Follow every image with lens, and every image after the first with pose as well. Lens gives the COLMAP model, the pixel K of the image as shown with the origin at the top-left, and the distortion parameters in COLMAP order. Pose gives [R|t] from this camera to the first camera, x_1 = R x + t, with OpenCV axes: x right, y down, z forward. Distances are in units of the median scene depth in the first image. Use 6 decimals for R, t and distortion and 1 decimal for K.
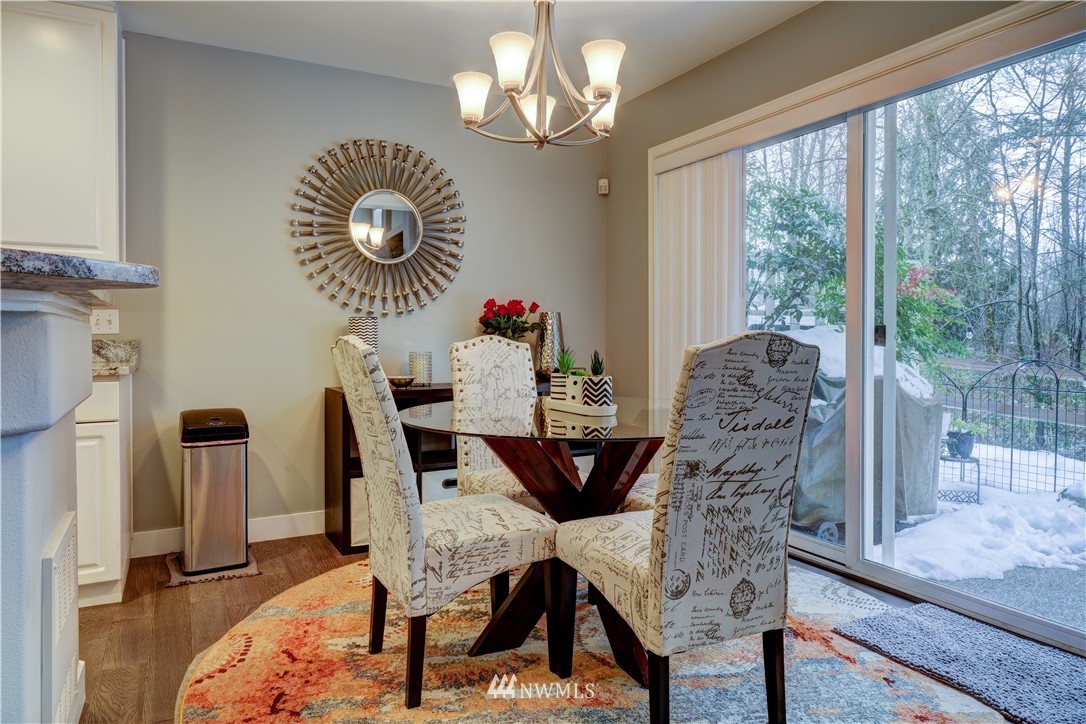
lens RADIAL K [[670.9, 0, 522.4], [0, 670.9, 343.6], [0, 0, 1]] dist [0.023478, 0.002354]
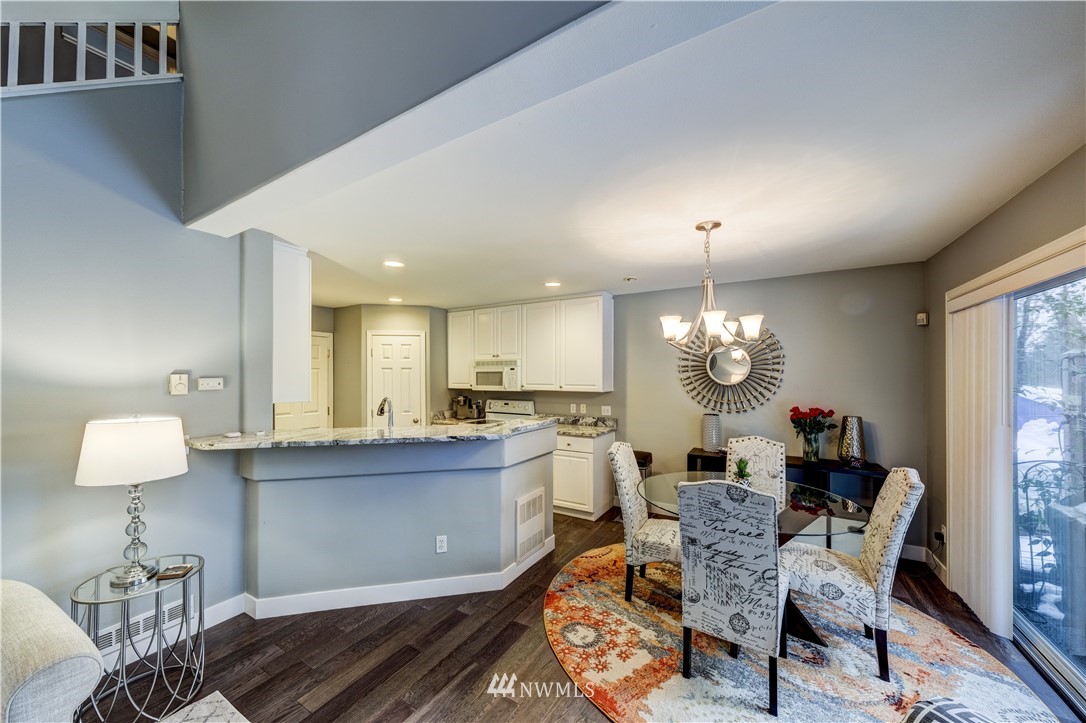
lens RADIAL K [[390.3, 0, 536.4], [0, 390.3, 376.8], [0, 0, 1]] dist [0.003255, 0.001508]
pose [[0.538529, 0.003444, -0.842600, 0.490095], [-0.016413, 0.999845, -0.006403, -0.146880], [0.842447, 0.017278, 0.538502, -0.025401]]
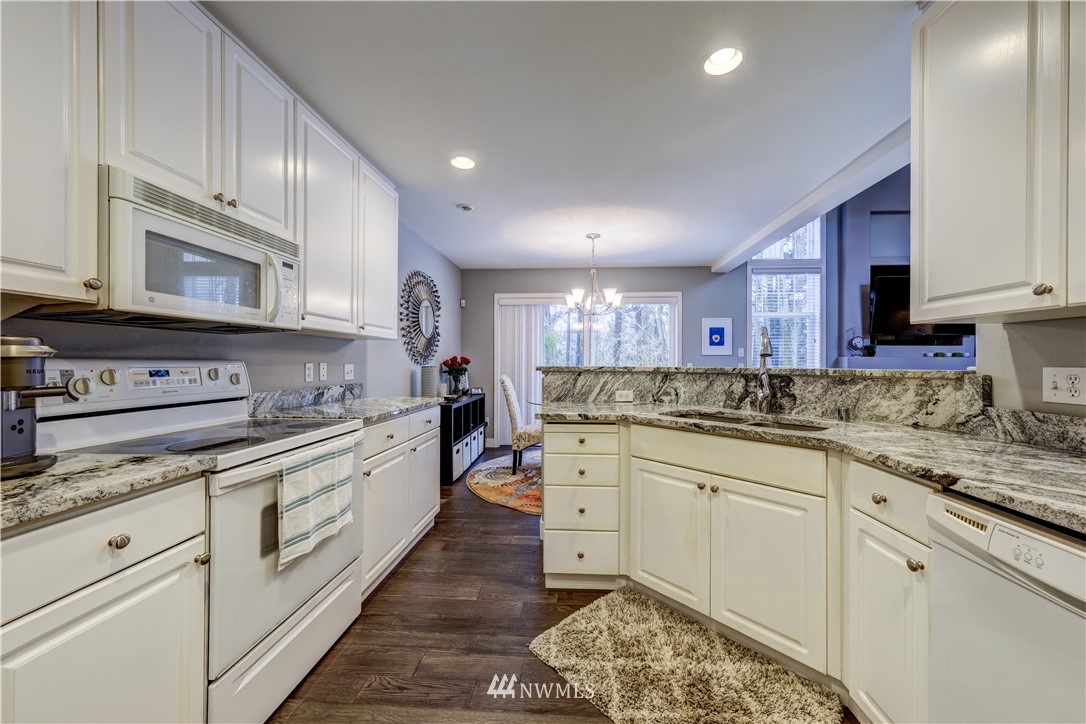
lens RADIAL K [[424.7, 0, 553.6], [0, 424.7, 362.6], [0, 0, 1]] dist [0.003418, 0.000761]
pose [[0.485858, 0.004570, 0.874026, -1.248299], [0.008984, 0.999907, -0.010222, -0.039062], [-0.873992, 0.012818, 0.485772, 0.126029]]
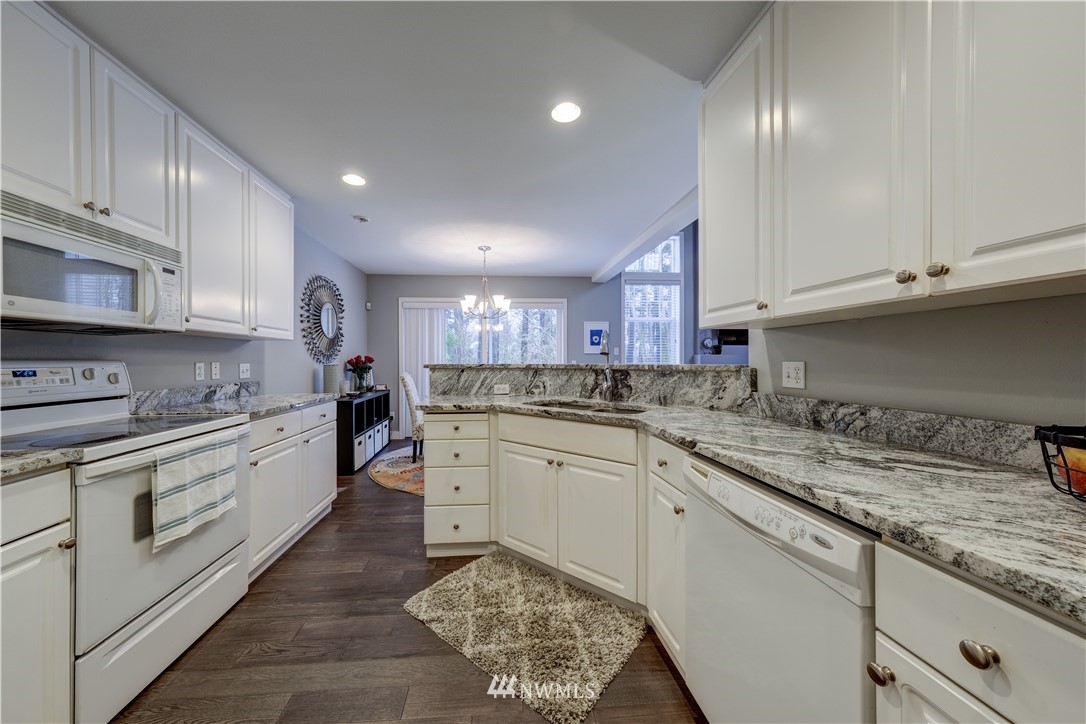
lens RADIAL K [[390.3, 0, 524.1], [0, 390.3, 362.2], [0, 0, 1]] dist [0.003255, 0.001508]
pose [[0.362043, -0.001789, 0.932160, -1.261916], [0.016650, 0.999851, -0.004548, -0.037272], [-0.932013, 0.017167, 0.362019, 0.035678]]
